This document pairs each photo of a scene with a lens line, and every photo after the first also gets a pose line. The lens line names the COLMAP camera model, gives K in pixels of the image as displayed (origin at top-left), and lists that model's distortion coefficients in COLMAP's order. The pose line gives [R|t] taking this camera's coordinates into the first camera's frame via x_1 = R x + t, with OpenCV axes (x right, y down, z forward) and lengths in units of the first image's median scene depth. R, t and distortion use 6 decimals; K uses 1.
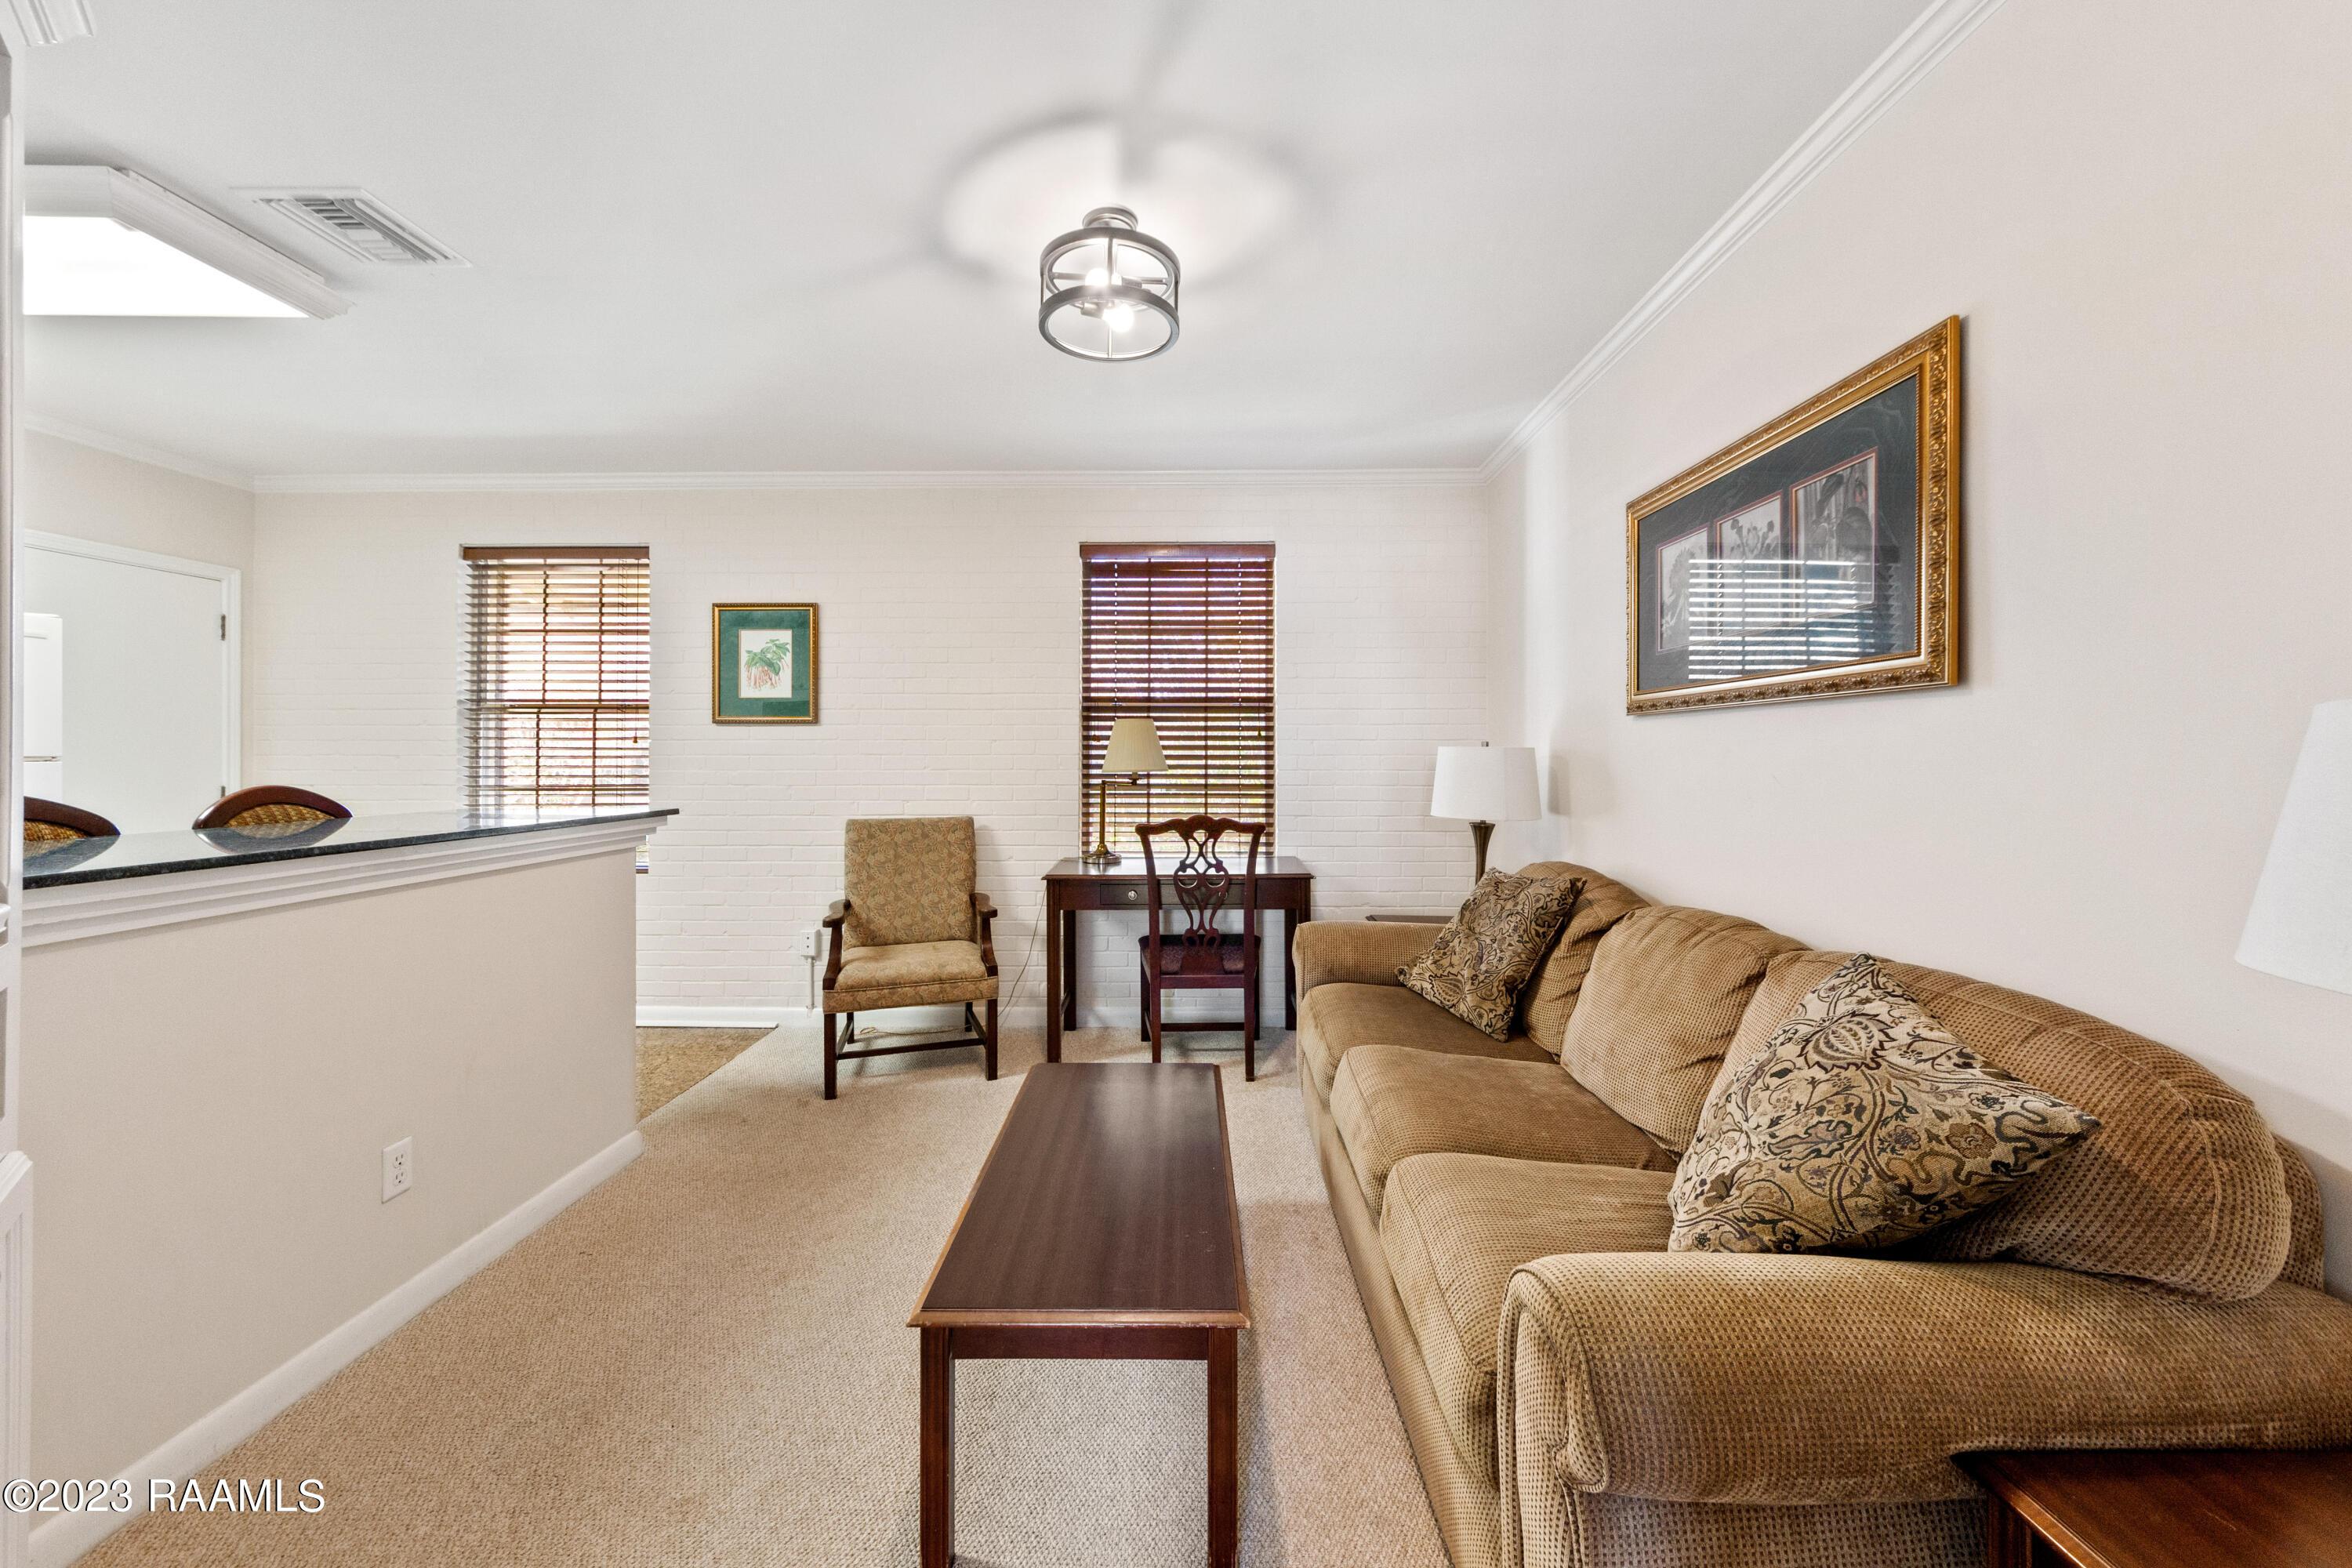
lens RADIAL K [[886.0, 0, 1182.5], [0, 886.0, 764.9], [0, 0, 1]] dist [0.002749, 0.000655]
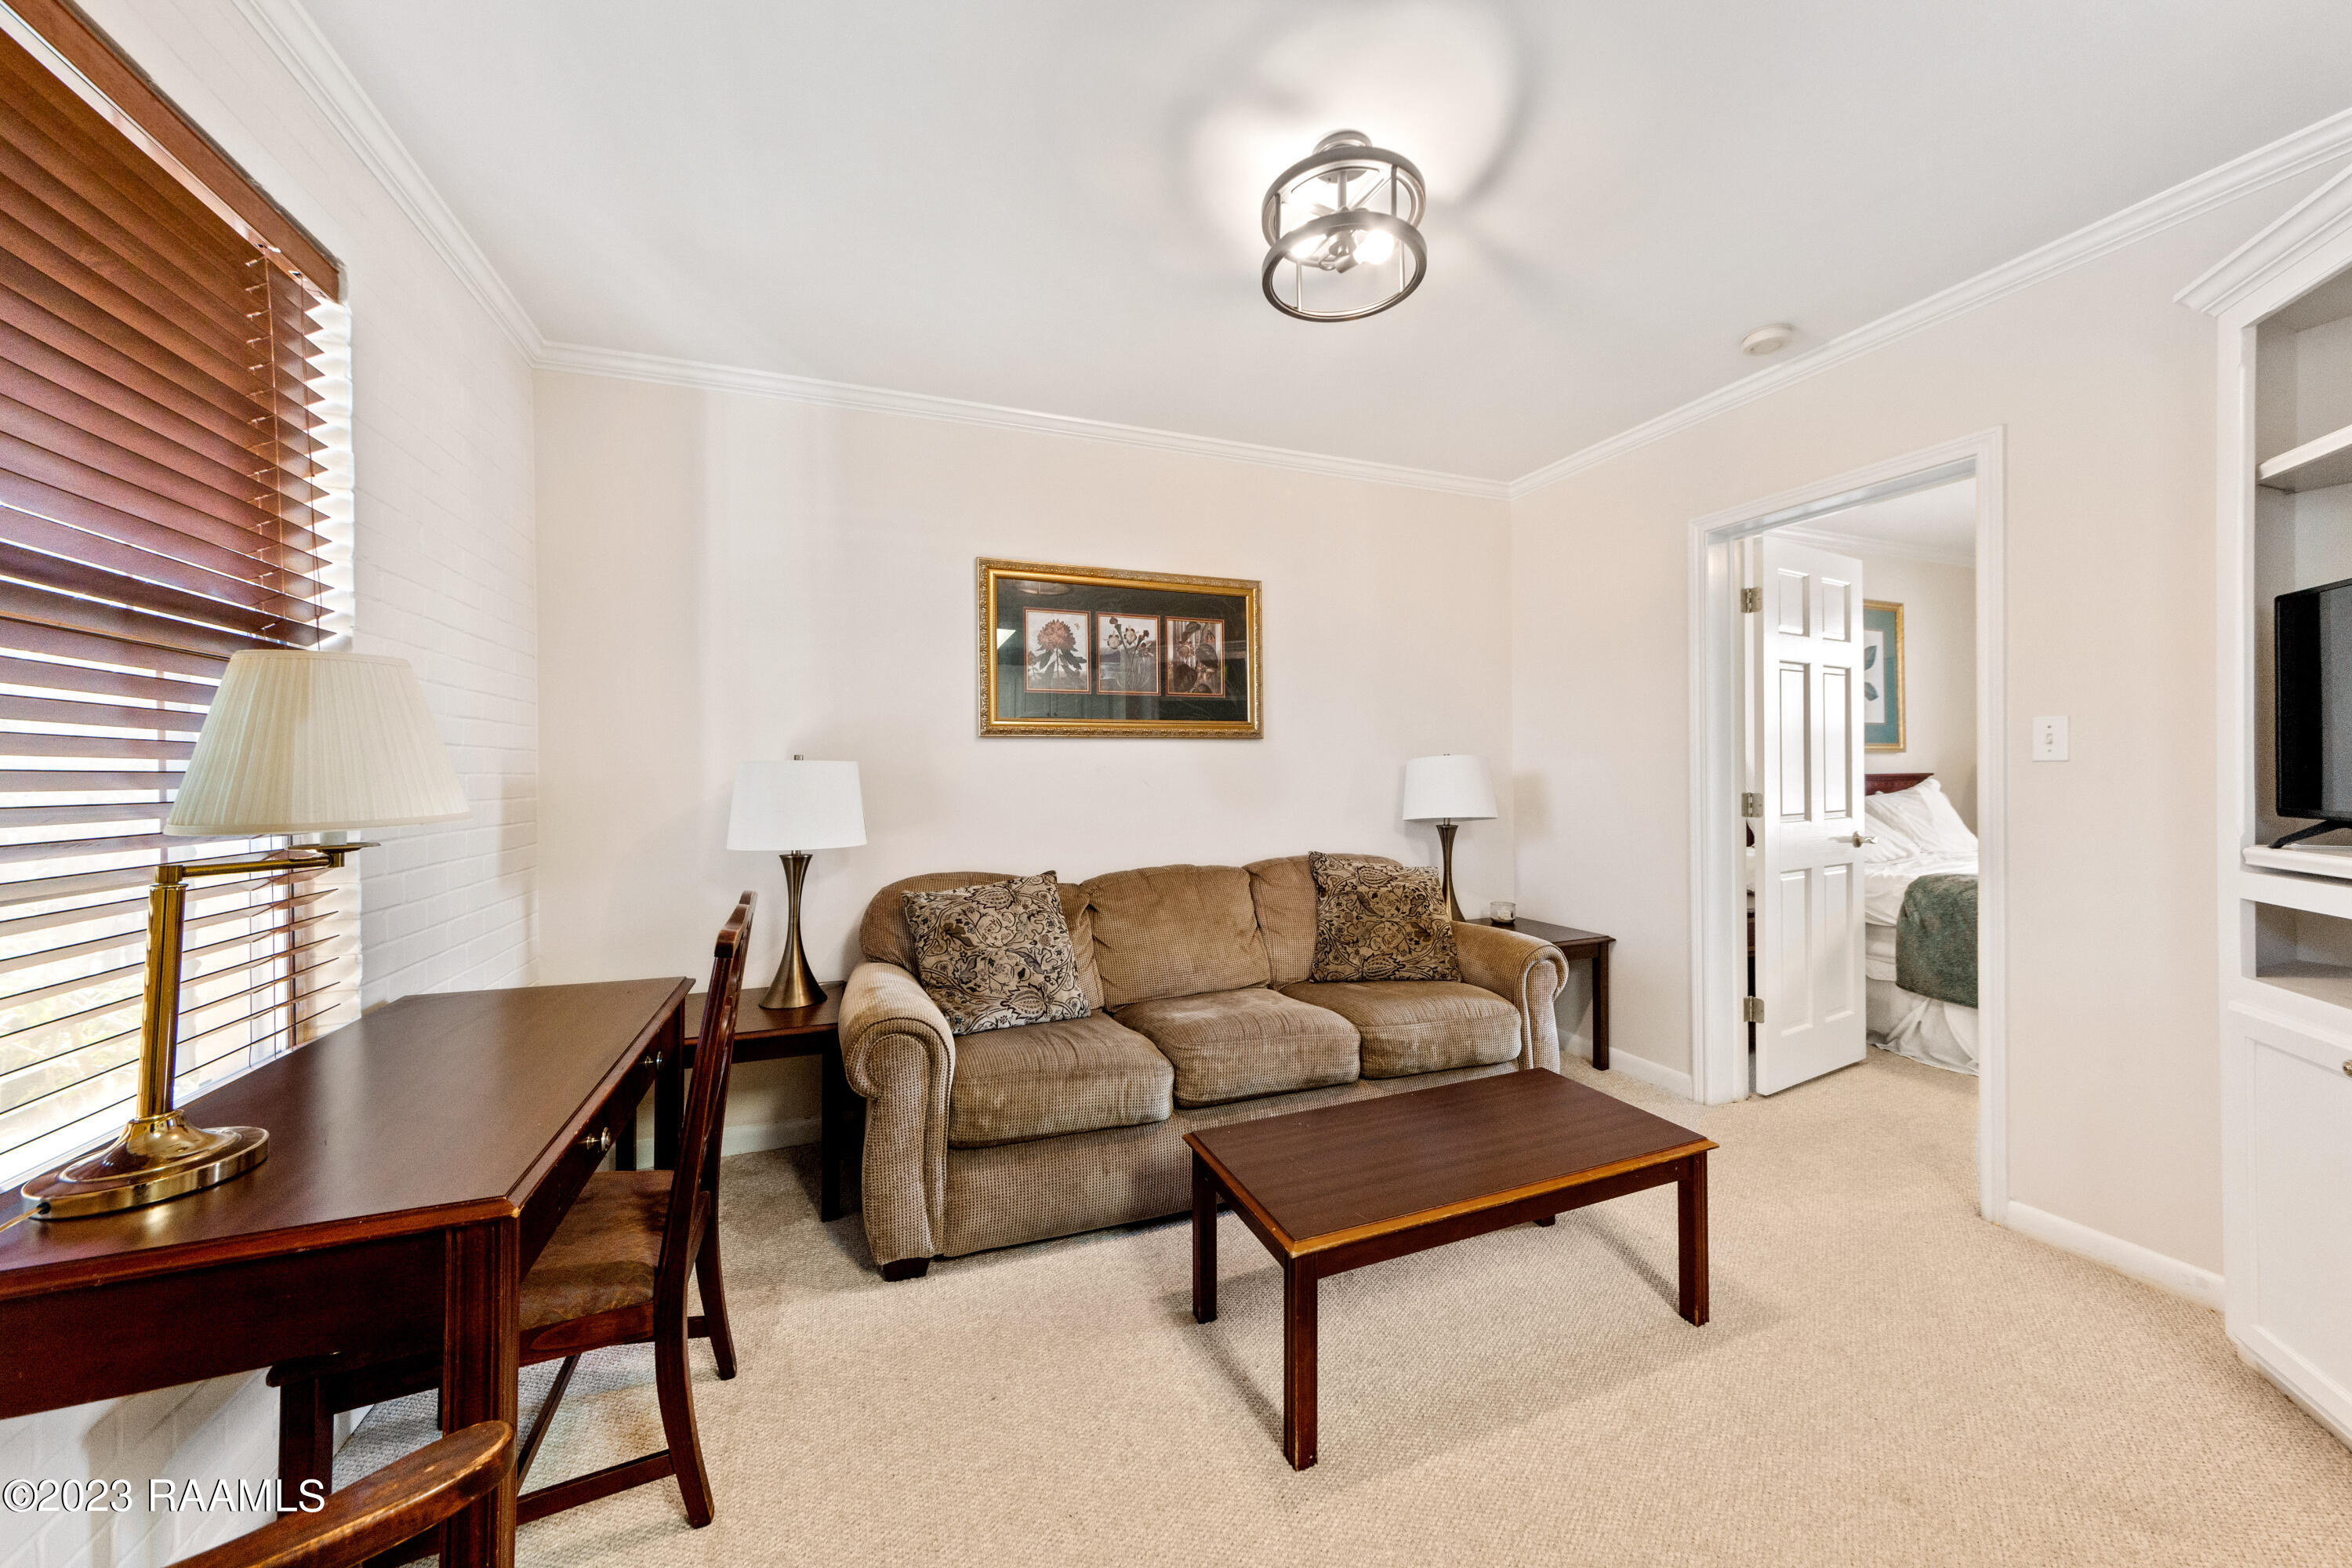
lens RADIAL K [[840.0, 0, 1187.5], [0, 840.0, 788.5], [0, 0, 1]] dist [0.004325, 0.001669]
pose [[-0.355927, -0.009914, 0.934461, -0.799047], [0.014061, 0.999774, 0.015962, -0.001418], [-0.934408, 0.018821, -0.355707, 1.419500]]
